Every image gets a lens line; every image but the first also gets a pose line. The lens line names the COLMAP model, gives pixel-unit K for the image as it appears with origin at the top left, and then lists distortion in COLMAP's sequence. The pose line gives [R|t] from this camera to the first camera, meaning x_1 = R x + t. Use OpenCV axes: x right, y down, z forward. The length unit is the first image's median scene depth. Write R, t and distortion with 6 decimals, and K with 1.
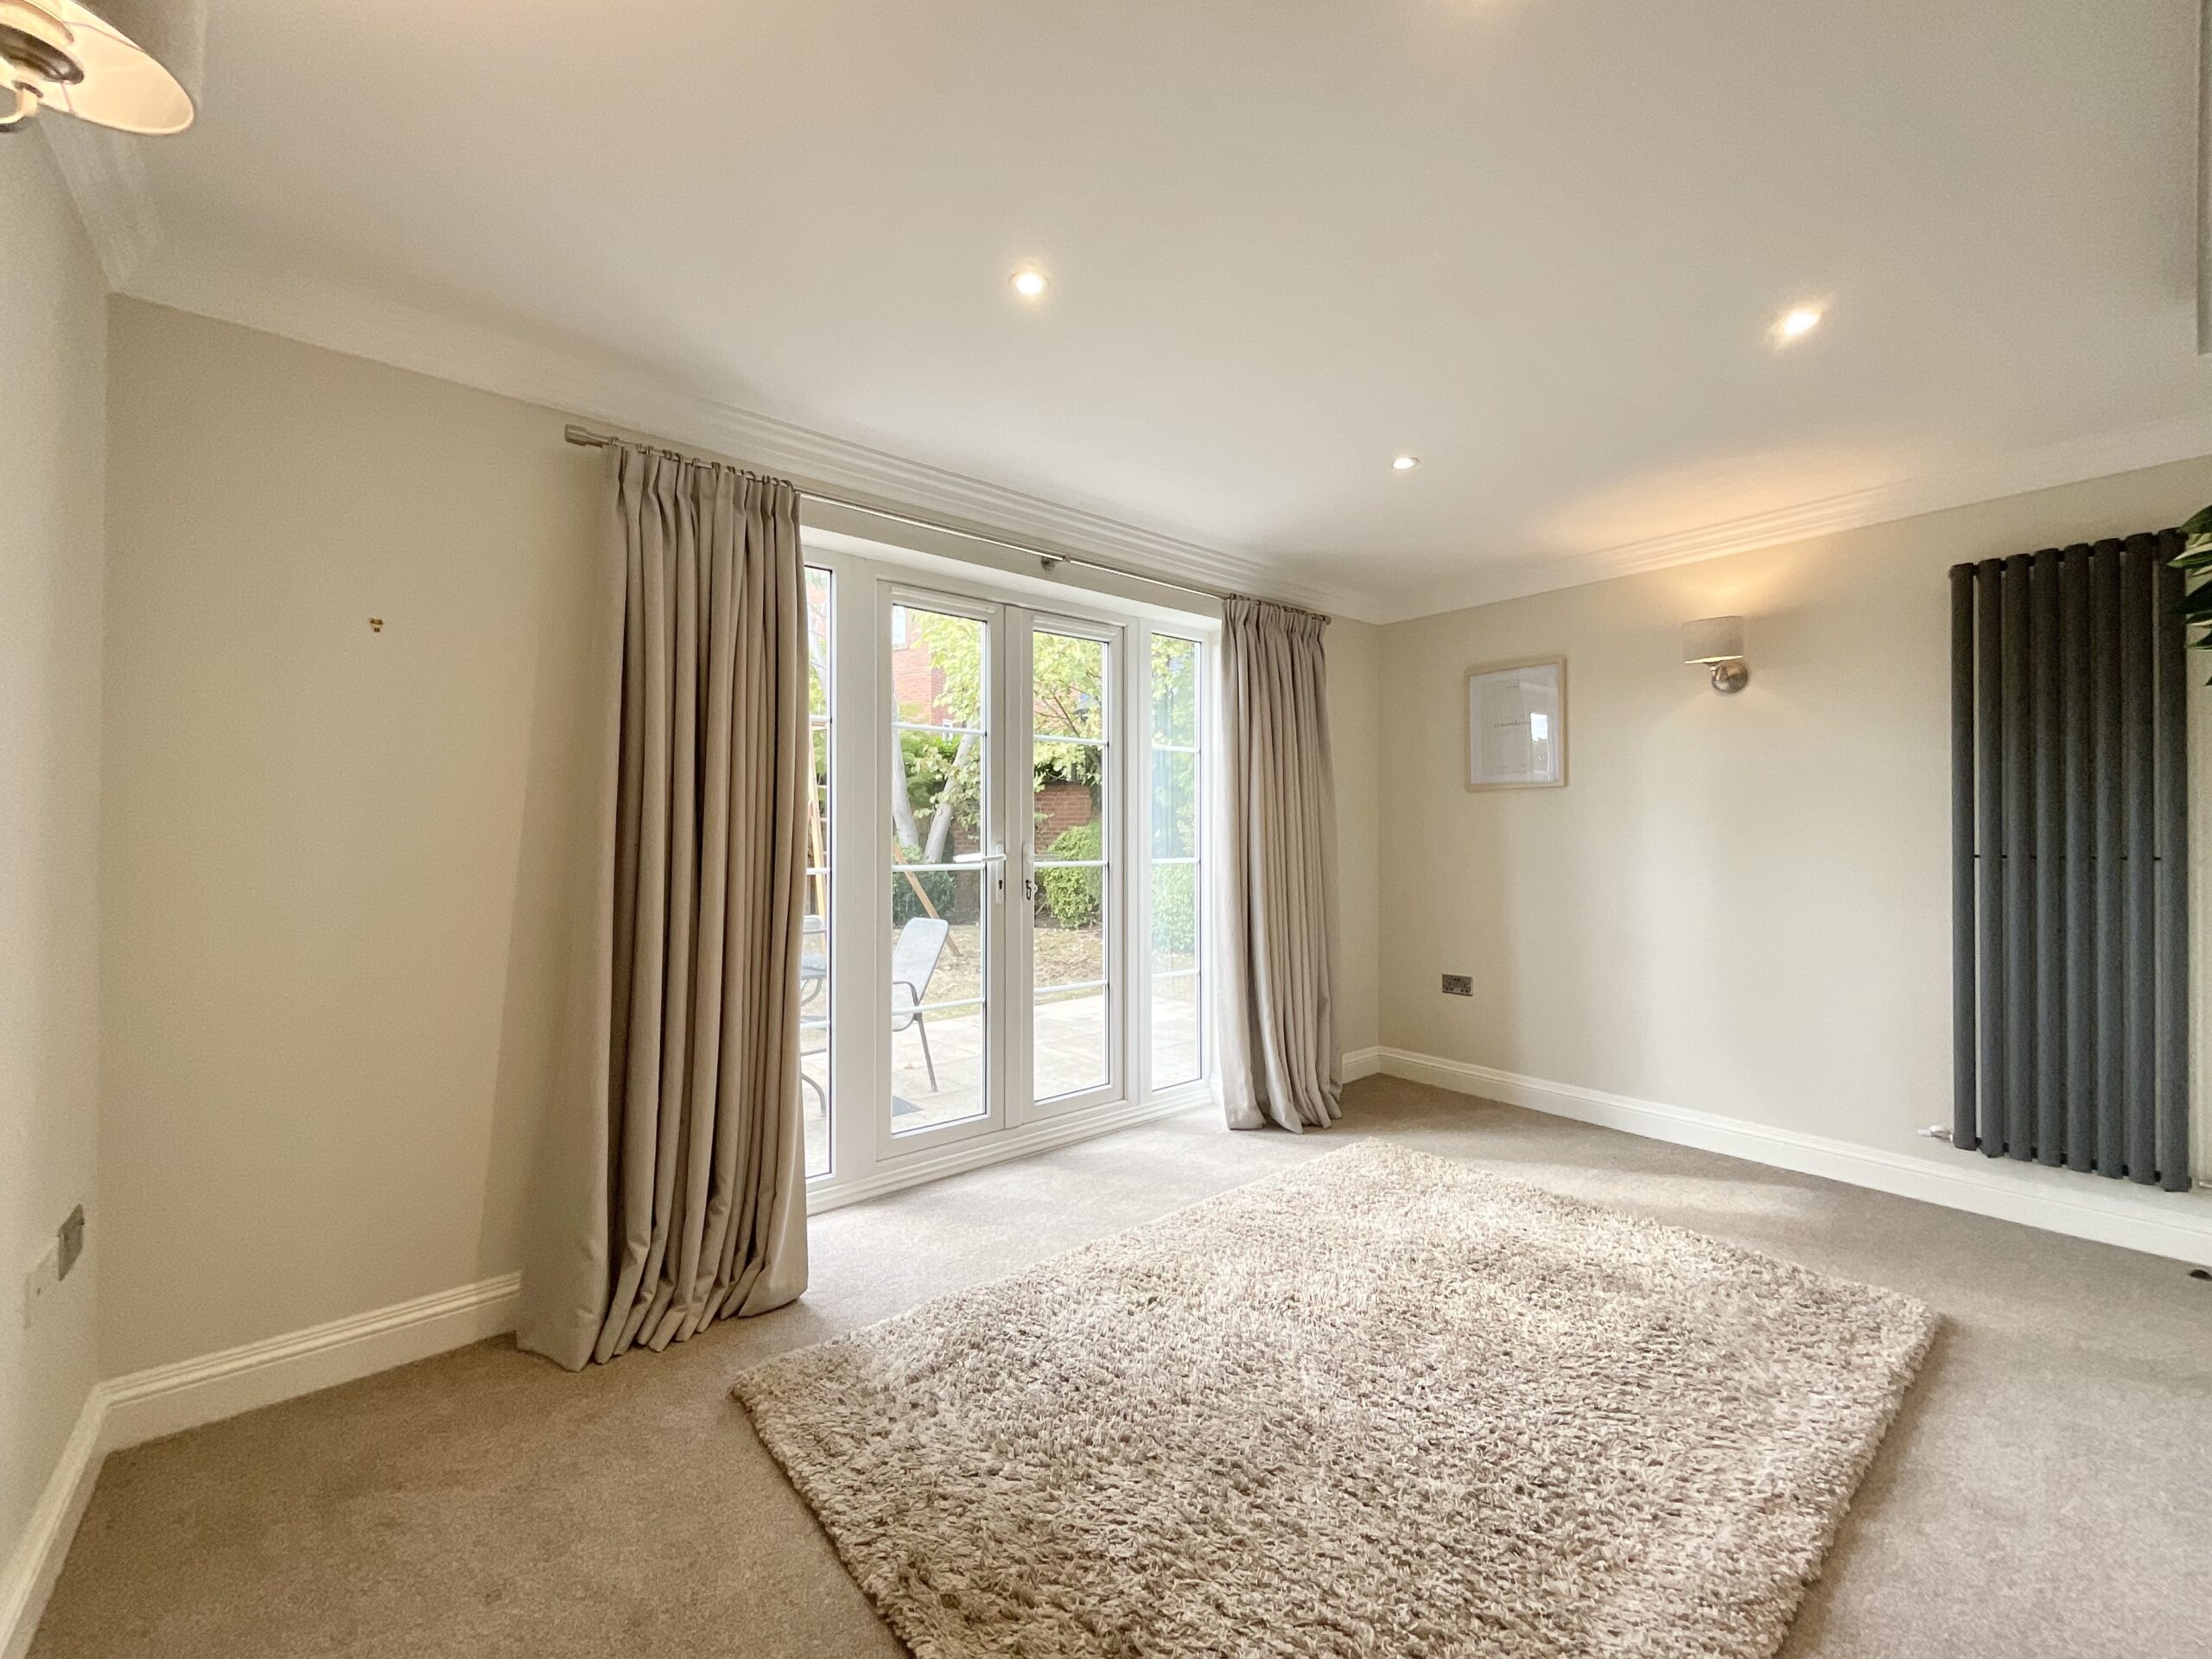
lens RADIAL K [[894.9, 0, 1104.5], [0, 894.9, 822.4], [0, 0, 1]] dist [-0.001201, -0.000066]
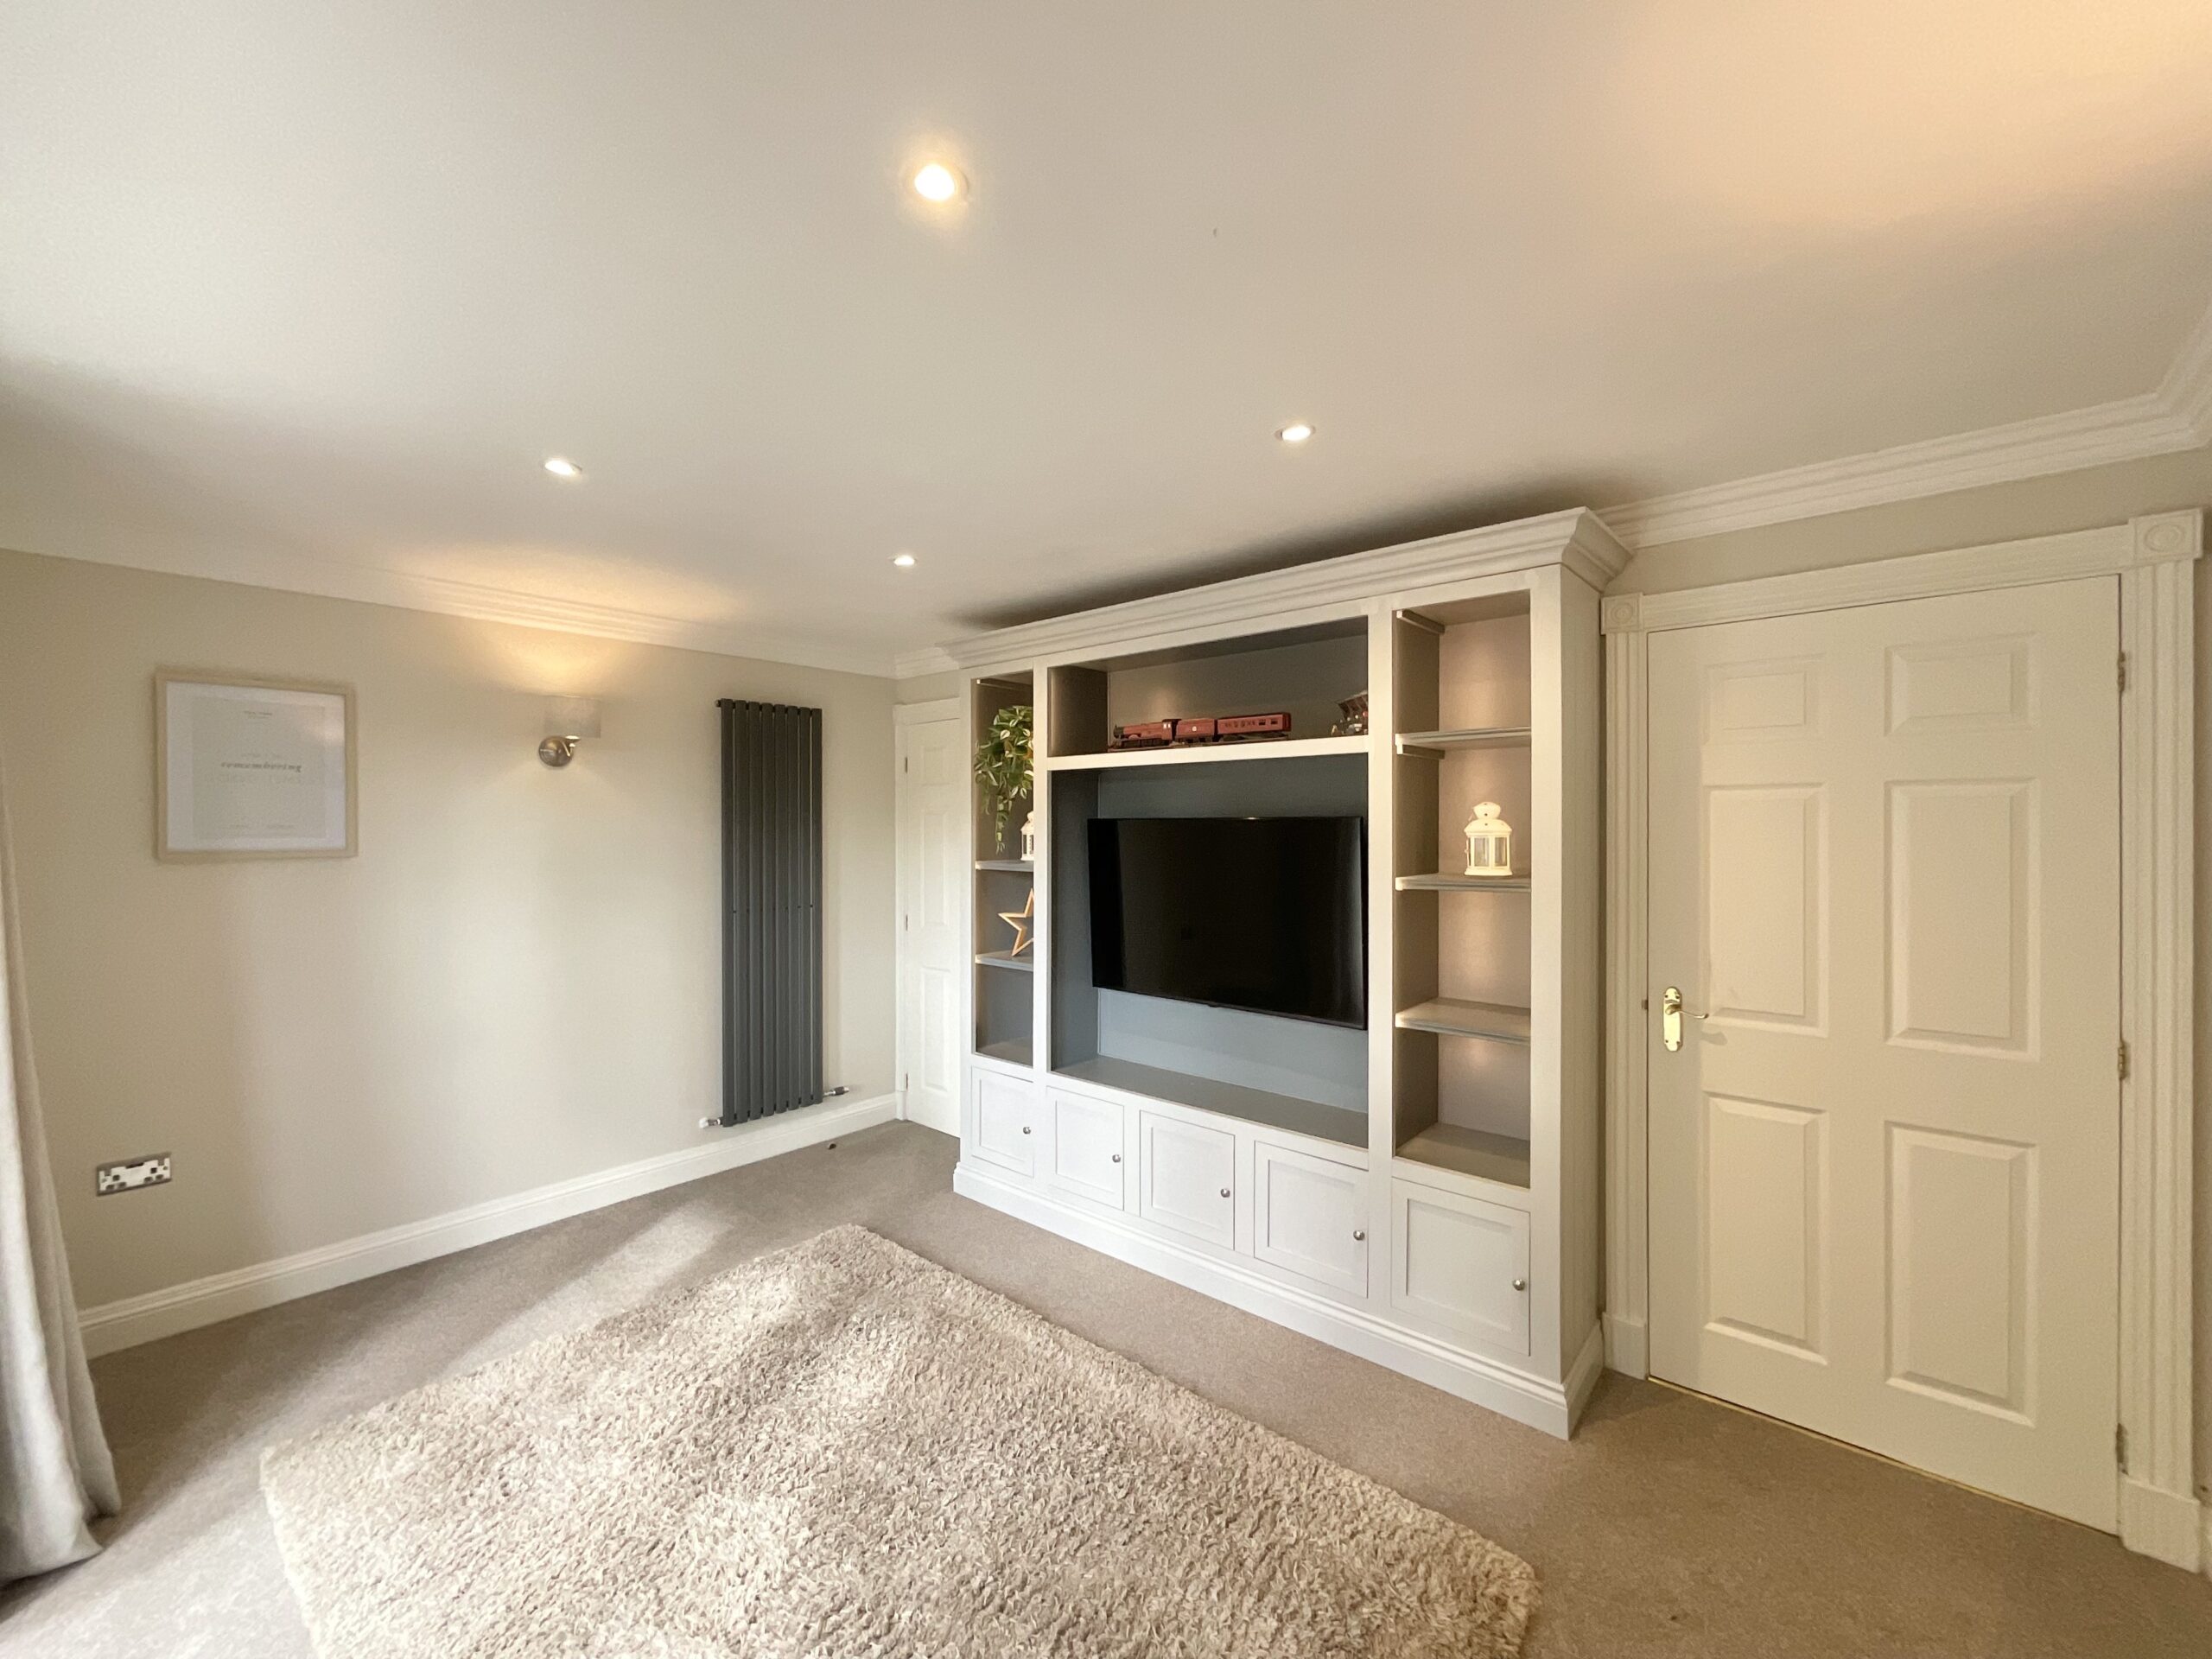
lens RADIAL K [[894.9, 0, 1109.0], [0, 894.9, 831.8], [0, 0, 1]] dist [-0.001201, -0.000066]
pose [[-0.166916, -0.005506, 0.985956, -0.425832], [-0.014245, 0.999894, 0.003172, -0.087434], [-0.985868, -0.013515, -0.166976, 0.573268]]
